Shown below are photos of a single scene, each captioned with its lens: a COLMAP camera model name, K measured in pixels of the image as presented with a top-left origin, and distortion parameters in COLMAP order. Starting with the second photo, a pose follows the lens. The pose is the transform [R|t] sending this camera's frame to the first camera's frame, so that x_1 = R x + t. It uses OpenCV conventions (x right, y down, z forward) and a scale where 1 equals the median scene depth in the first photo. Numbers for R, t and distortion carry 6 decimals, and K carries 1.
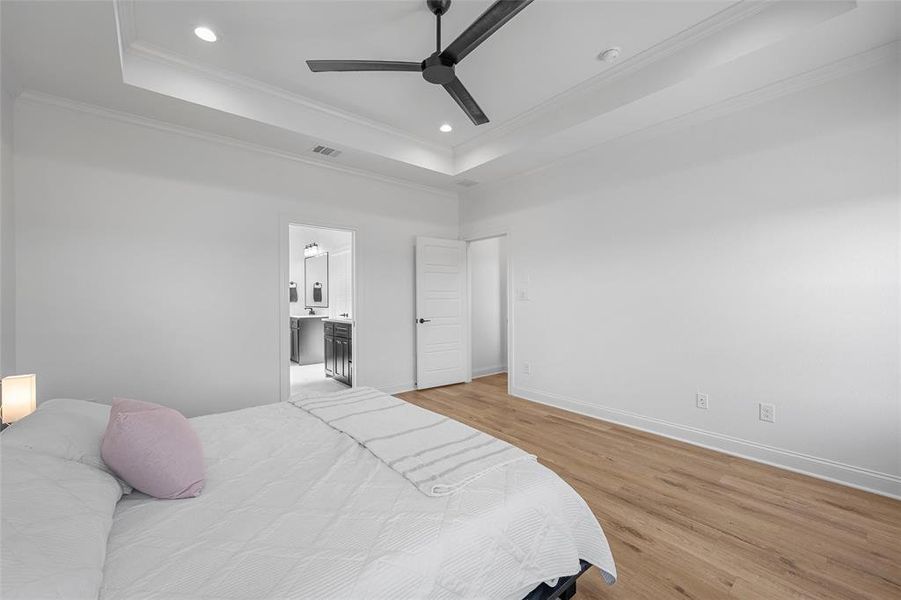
lens RADIAL K [[377.5, 0, 447.2], [0, 377.5, 306.4], [0, 0, 1]] dist [-0.000202, -0.000089]
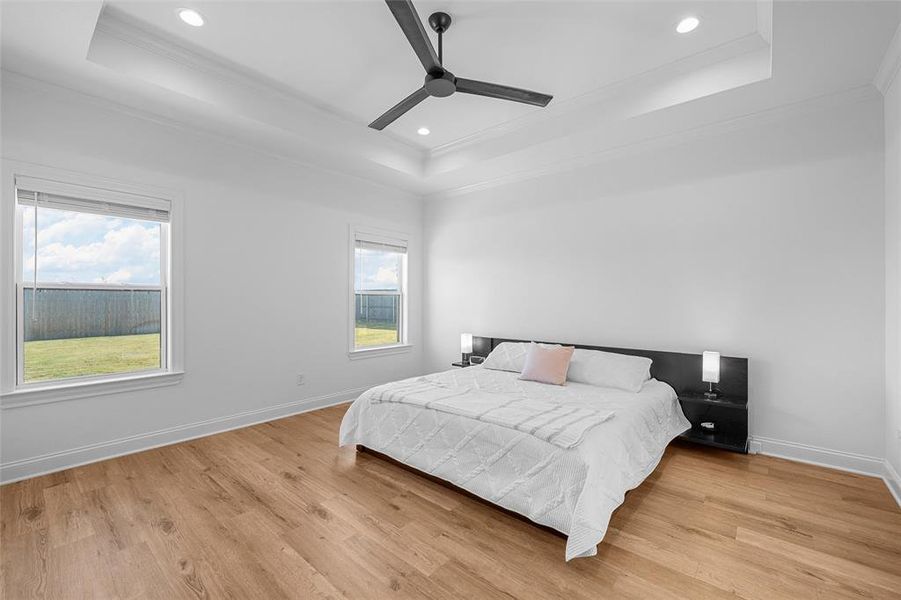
lens RADIAL K [[377.5, 0, 447.2], [0, 377.5, 306.4], [0, 0, 1]] dist [-0.000202, -0.000089]
pose [[-0.984991, 0.003768, -0.172565, 0.076686], [-0.001458, 0.999544, 0.030150, -0.021227], [0.172600, 0.029949, -0.984537, 1.107585]]
